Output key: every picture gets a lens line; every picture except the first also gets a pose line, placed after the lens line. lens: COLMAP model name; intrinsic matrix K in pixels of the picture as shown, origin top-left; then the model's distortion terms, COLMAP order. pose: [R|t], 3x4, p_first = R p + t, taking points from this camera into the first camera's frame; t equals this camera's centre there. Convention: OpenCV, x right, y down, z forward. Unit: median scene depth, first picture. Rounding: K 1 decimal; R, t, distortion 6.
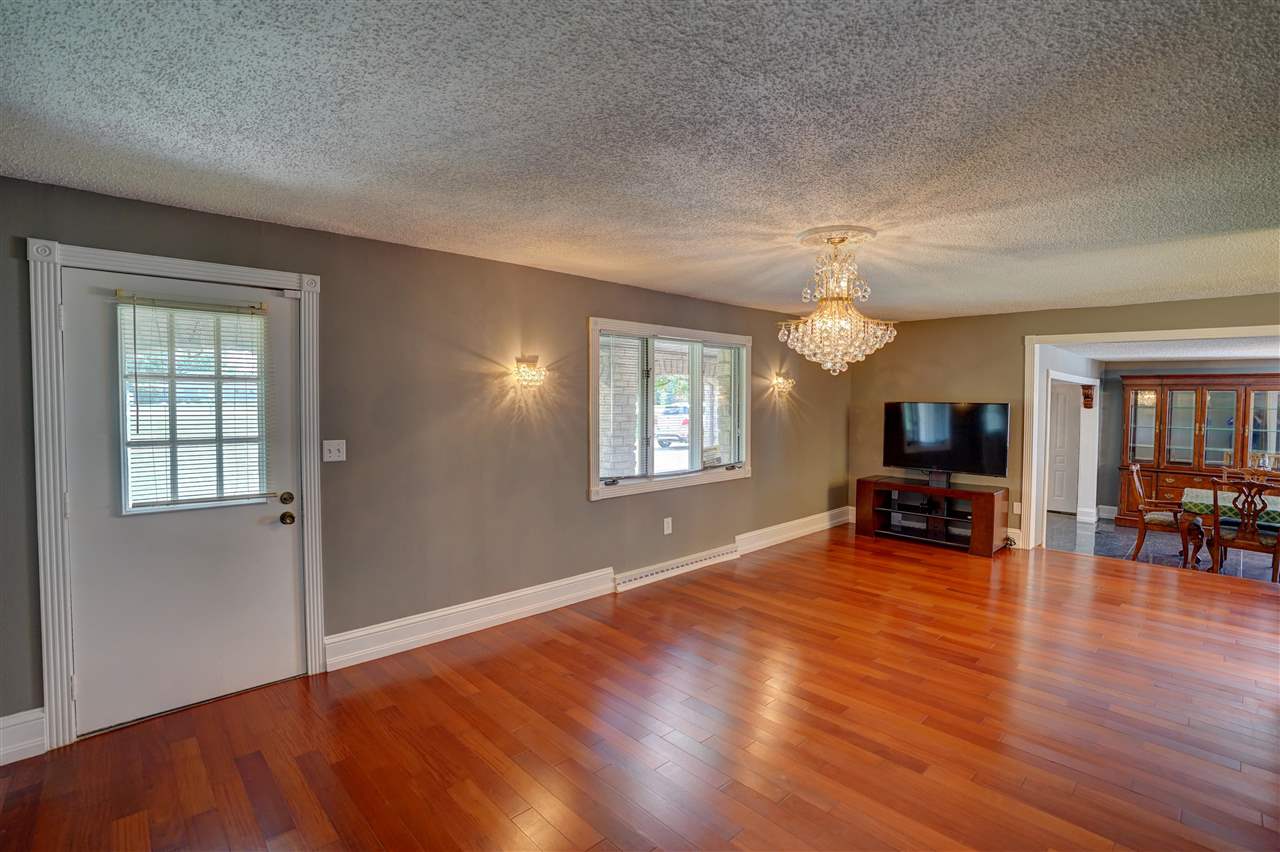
lens RADIAL K [[587.8, 0, 636.4], [0, 587.8, 422.7], [0, 0, 1]] dist [-0.022181, 0.000446]
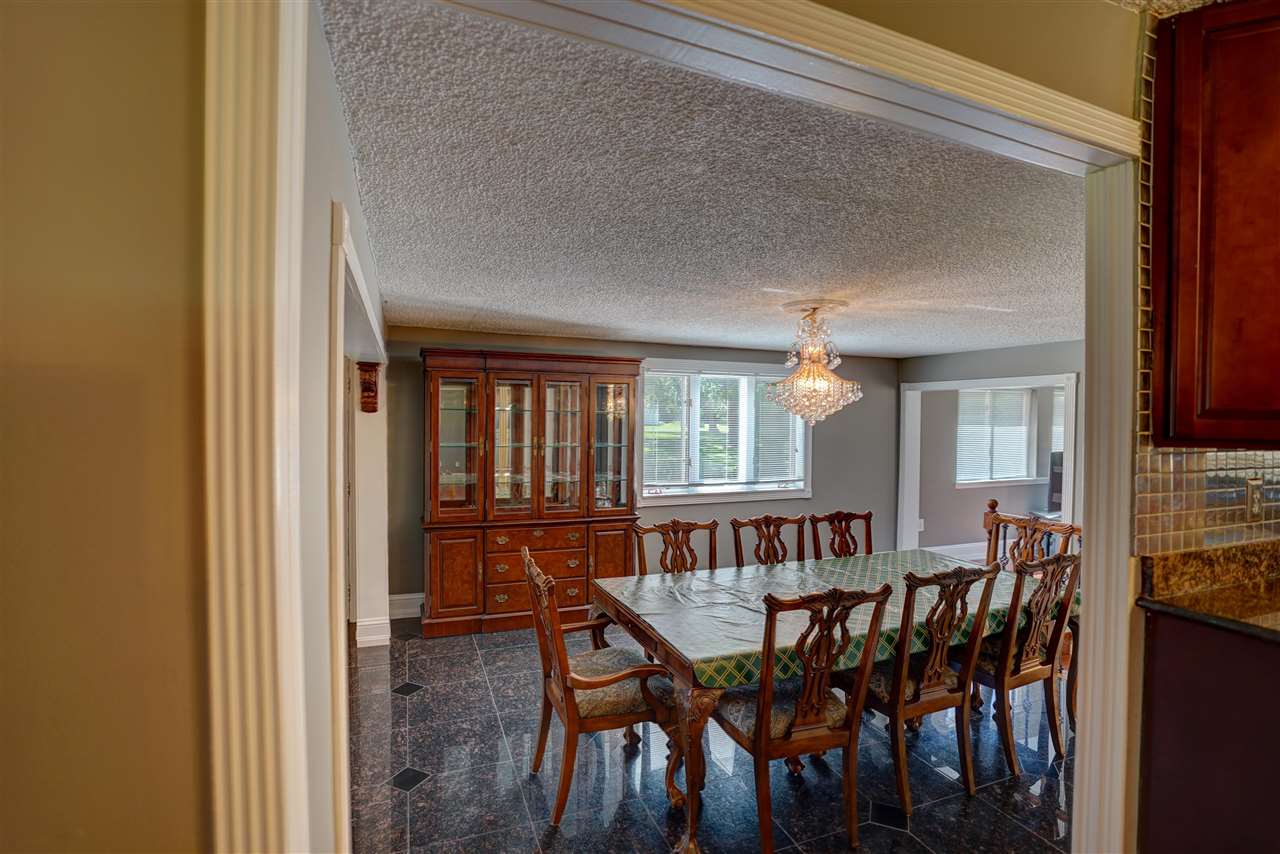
lens RADIAL K [[587.8, 0, 638.7], [0, 587.8, 427.0], [0, 0, 1]] dist [-0.022181, 0.000446]
pose [[0.379429, -0.007639, 0.925189, 0.738133], [0.037725, 0.999262, -0.007220, -0.001318], [-0.924451, 0.037642, 0.379437, 1.082890]]
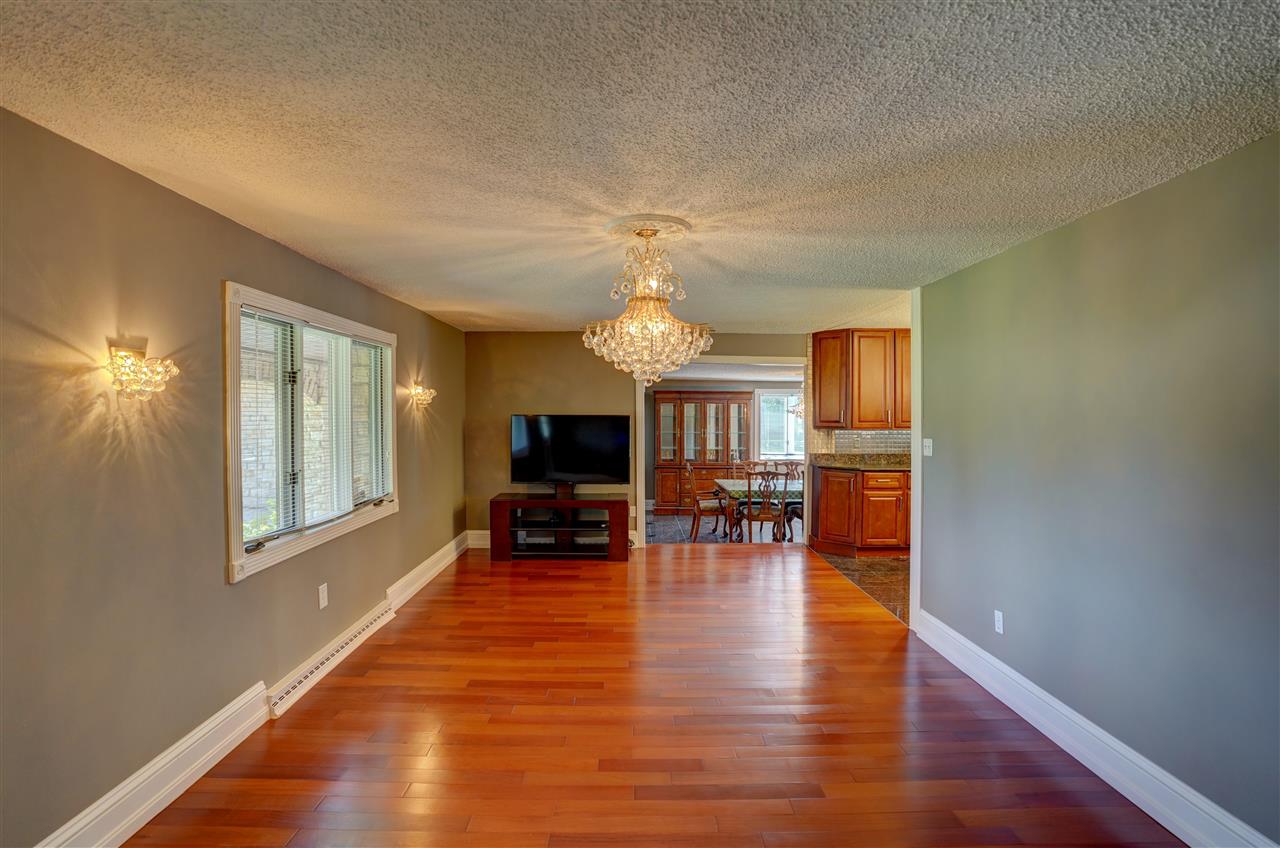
lens RADIAL K [[615.3, 0, 633.0], [0, 615.3, 419.9], [0, 0, 1]] dist [-0.038320, 0.000376]
pose [[0.694310, -0.015564, 0.719508, -0.212383], [0.034291, 0.999346, -0.011472, -0.012951], [-0.718859, 0.032638, 0.694390, 0.238801]]
